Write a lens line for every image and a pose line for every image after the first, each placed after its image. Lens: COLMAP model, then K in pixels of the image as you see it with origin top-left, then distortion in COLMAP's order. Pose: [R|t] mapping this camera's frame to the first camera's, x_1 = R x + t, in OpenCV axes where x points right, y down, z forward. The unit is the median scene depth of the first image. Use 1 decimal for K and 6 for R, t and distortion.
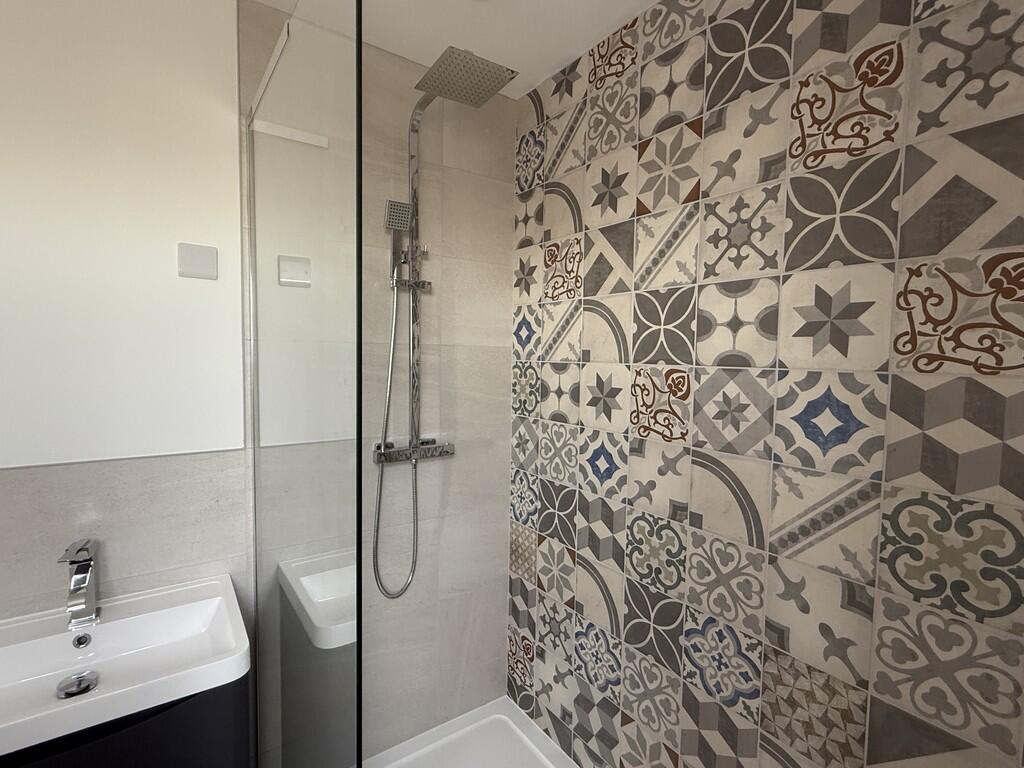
lens RADIAL K [[496.2, 0, 509.7], [0, 496.2, 387.0], [0, 0, 1]] dist [0.002237, -0.000452]
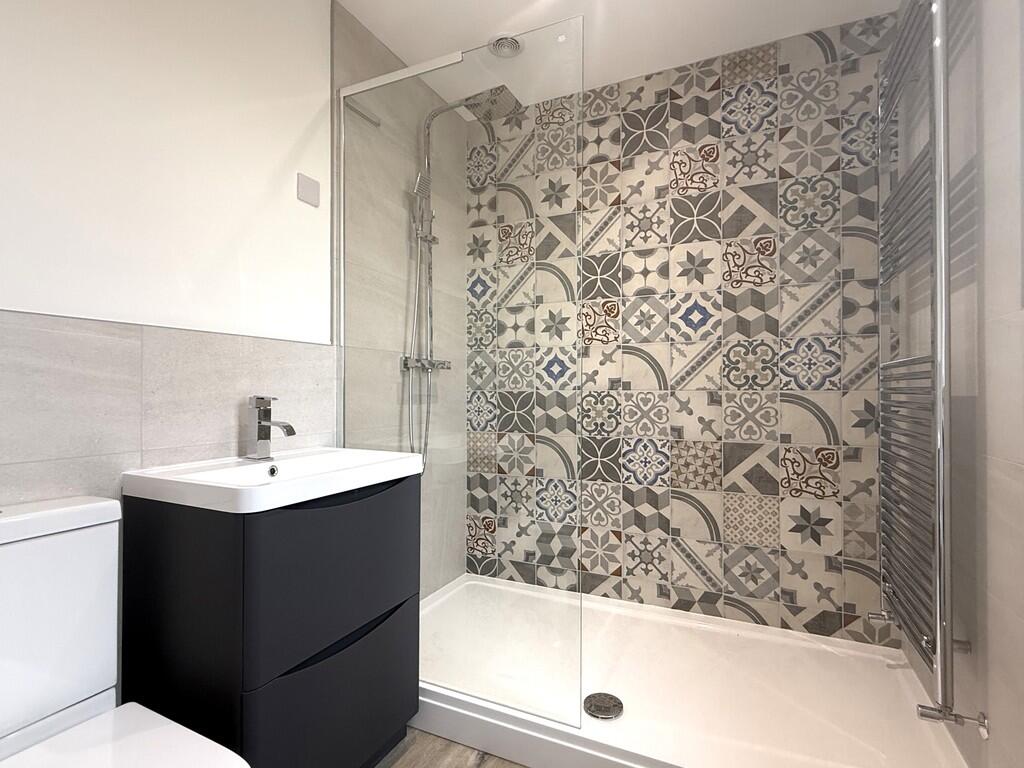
lens RADIAL K [[496.2, 0, 518.2], [0, 496.2, 384.0], [0, 0, 1]] dist [0.002237, -0.000452]
pose [[0.869808, -0.014677, 0.493172, -0.803845], [0.046688, 0.997521, -0.052656, 0.333495], [-0.491177, 0.068826, 0.868337, -0.317486]]
